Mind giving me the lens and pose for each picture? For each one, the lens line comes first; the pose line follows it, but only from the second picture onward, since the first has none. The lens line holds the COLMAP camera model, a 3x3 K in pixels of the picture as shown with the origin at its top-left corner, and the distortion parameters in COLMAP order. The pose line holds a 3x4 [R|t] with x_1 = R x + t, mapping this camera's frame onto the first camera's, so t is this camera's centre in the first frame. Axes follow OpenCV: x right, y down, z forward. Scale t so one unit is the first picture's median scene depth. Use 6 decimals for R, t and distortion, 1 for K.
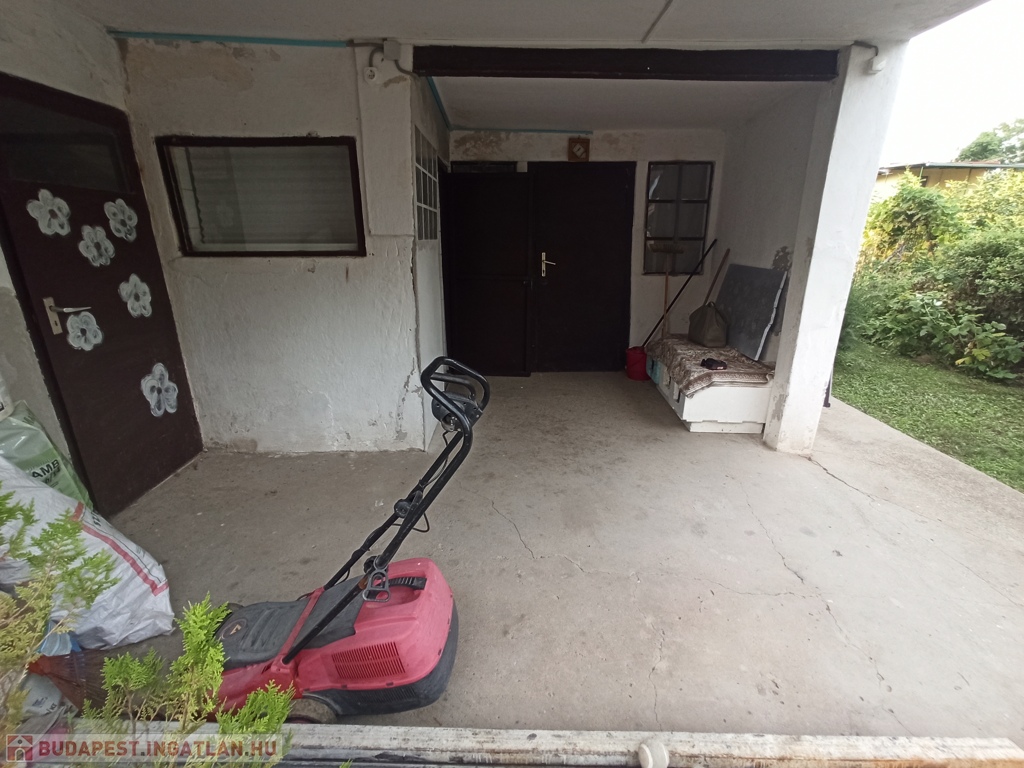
lens RADIAL K [[466.4, 0, 519.8], [0, 466.4, 391.1], [0, 0, 1]] dist [-0.069125, 0.039901]
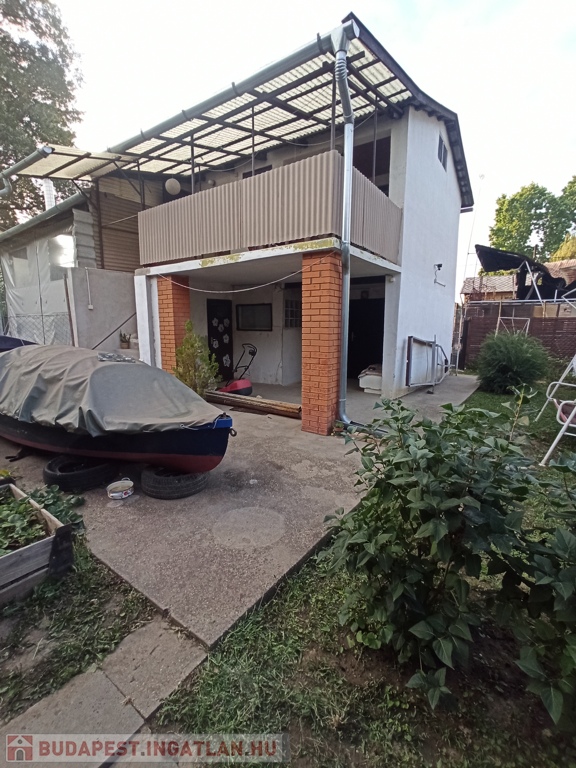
lens RADIAL K [[349.8, 0, 288.0], [0, 349.8, 384.0], [0, 0, 1]] dist [-0.069125, 0.039901]
pose [[0.826694, 0.093213, -0.554876, 1.388991], [-0.173969, 0.980204, -0.094527, 0.386135], [0.535081, 0.174676, 0.826545, -1.245585]]
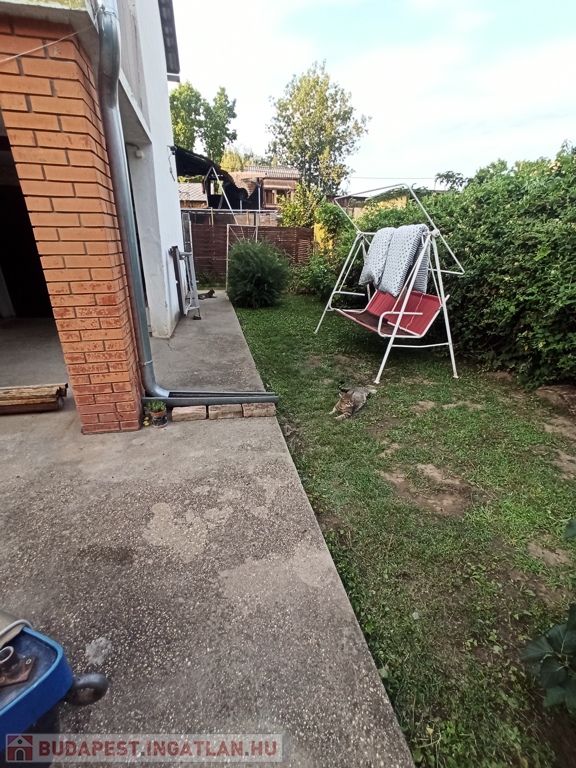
lens RADIAL K [[349.8, 0, 288.0], [0, 349.8, 384.0], [0, 0, 1]] dist [-0.069125, 0.039901]
pose [[0.970681, -0.083316, 0.225472, 0.848847], [0.063867, 0.993687, 0.092234, 0.256344], [-0.231733, -0.075129, 0.969874, -0.743629]]
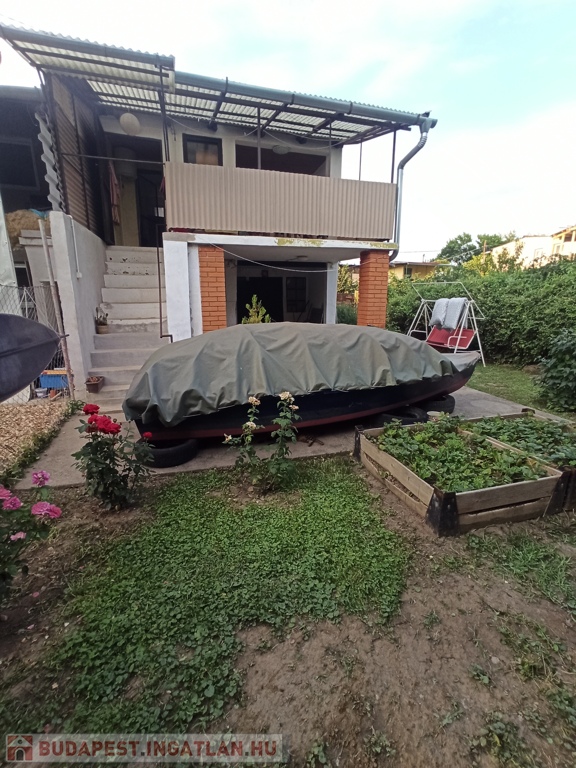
lens RADIAL K [[349.8, 0, 288.0], [0, 349.8, 384.0], [0, 0, 1]] dist [-0.069125, 0.039901]
pose [[0.957887, -0.069740, 0.278548, -0.653447], [0.089889, 0.994130, -0.060214, 0.586130], [-0.272713, 0.082716, 0.958533, -1.911696]]
